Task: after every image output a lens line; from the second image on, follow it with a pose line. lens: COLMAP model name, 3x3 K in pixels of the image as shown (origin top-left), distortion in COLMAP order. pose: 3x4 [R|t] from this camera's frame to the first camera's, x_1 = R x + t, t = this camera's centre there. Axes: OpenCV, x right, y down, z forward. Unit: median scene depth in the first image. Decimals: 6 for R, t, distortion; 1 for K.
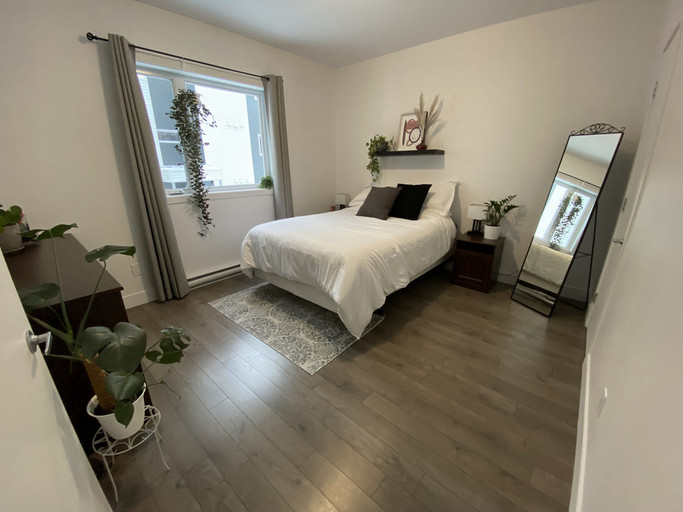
lens RADIAL K [[278.5, 0, 338.3], [0, 278.5, 258.4], [0, 0, 1]] dist [0.001315, -0.000241]
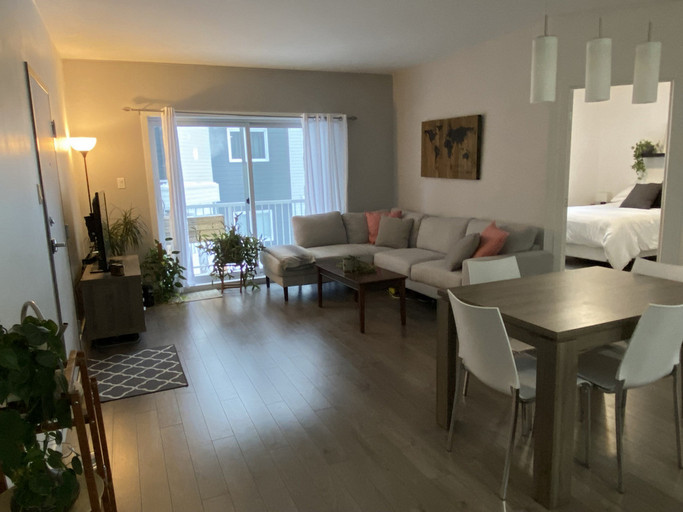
lens RADIAL K [[487.7, 0, 339.9], [0, 487.7, 254.8], [0, 0, 1]] dist [0.011071, 0.002649]
pose [[0.903369, 0.053375, -0.425529, -0.100367], [-0.113049, 0.986768, -0.116224, 0.386804], [0.413695, 0.153099, 0.897450, -1.214121]]
